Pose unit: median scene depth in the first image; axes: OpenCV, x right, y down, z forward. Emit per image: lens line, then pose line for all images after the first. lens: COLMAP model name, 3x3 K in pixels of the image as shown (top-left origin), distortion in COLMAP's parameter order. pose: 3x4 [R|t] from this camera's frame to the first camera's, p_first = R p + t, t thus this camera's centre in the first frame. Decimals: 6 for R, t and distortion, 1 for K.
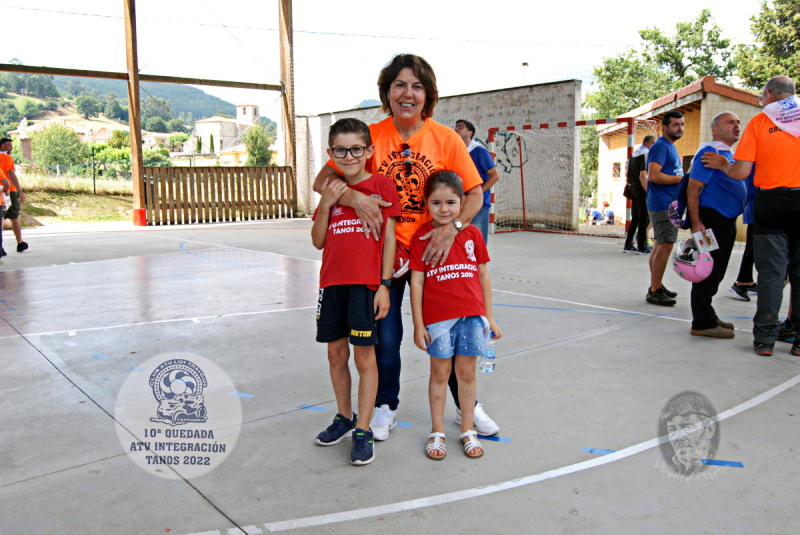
lens RADIAL K [[665.7, 0, 397.2], [0, 665.7, 265.0], [0, 0, 1]] dist [-0.082826, 0.028495]
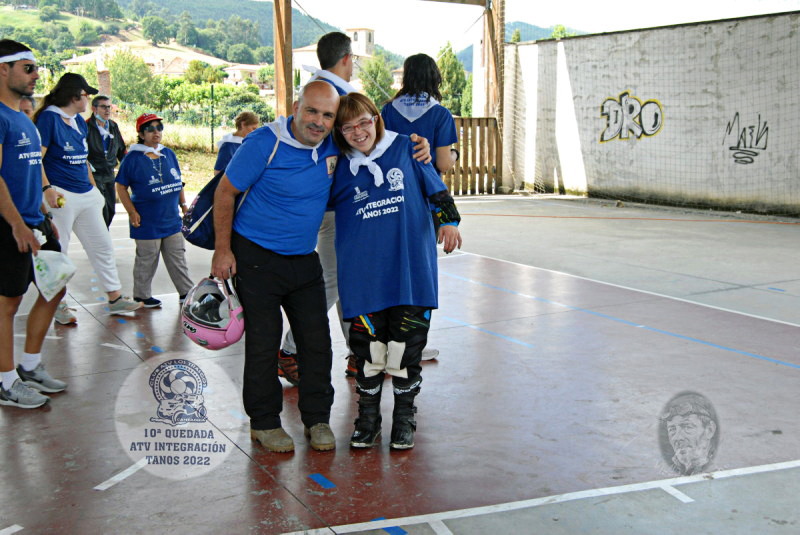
lens RADIAL K [[872.1, 0, 402.2], [0, 872.1, 268.5], [0, 0, 1]] dist [-0.057129, 0.000000]
pose [[0.986744, 0.039743, -0.157341, -0.014884], [-0.034713, 0.998798, 0.034592, -0.003127], [0.158527, -0.028672, 0.986938, 0.014201]]
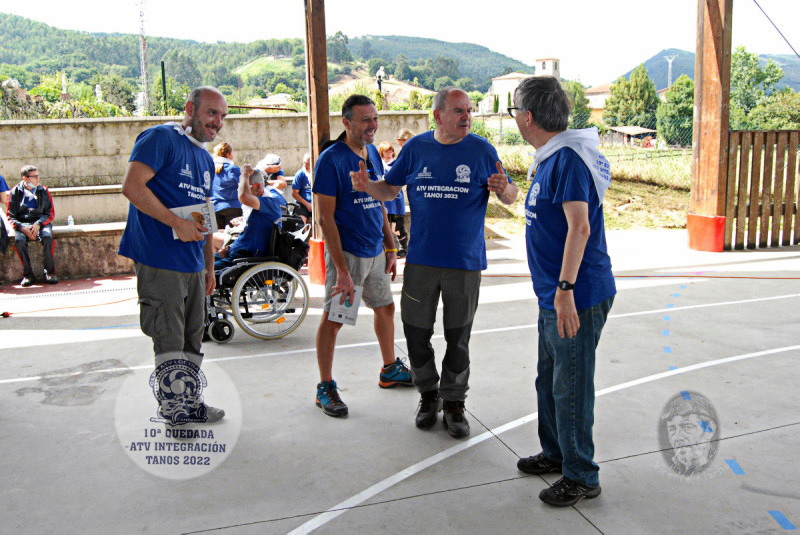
lens RADIAL K [[689.9, 0, 401.5], [0, 689.9, 274.2], [0, 0, 1]] dist [-0.085738, 0.037450]
pose [[0.921103, 0.058916, -0.384836, -0.048536], [-0.033728, 0.996843, 0.071884, -0.008484], [0.387856, -0.053233, 0.920182, 0.052073]]
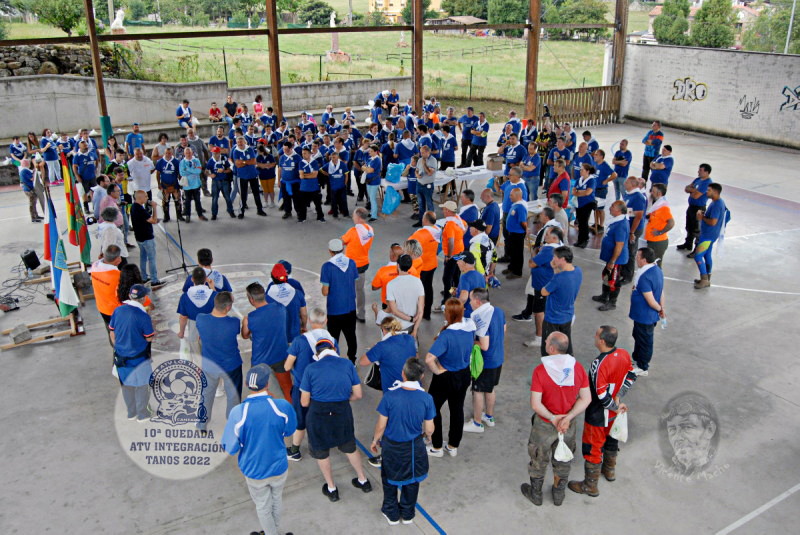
lens RADIAL K [[689.9, 0, 407.8], [0, 689.9, 270.7], [0, 0, 1]] dist [-0.085738, 0.037450]
pose [[0.989499, 0.059453, -0.131750, -0.052503], [-0.026508, 0.970673, 0.238939, -0.013959], [0.142091, -0.232938, 0.962055, -0.068365]]
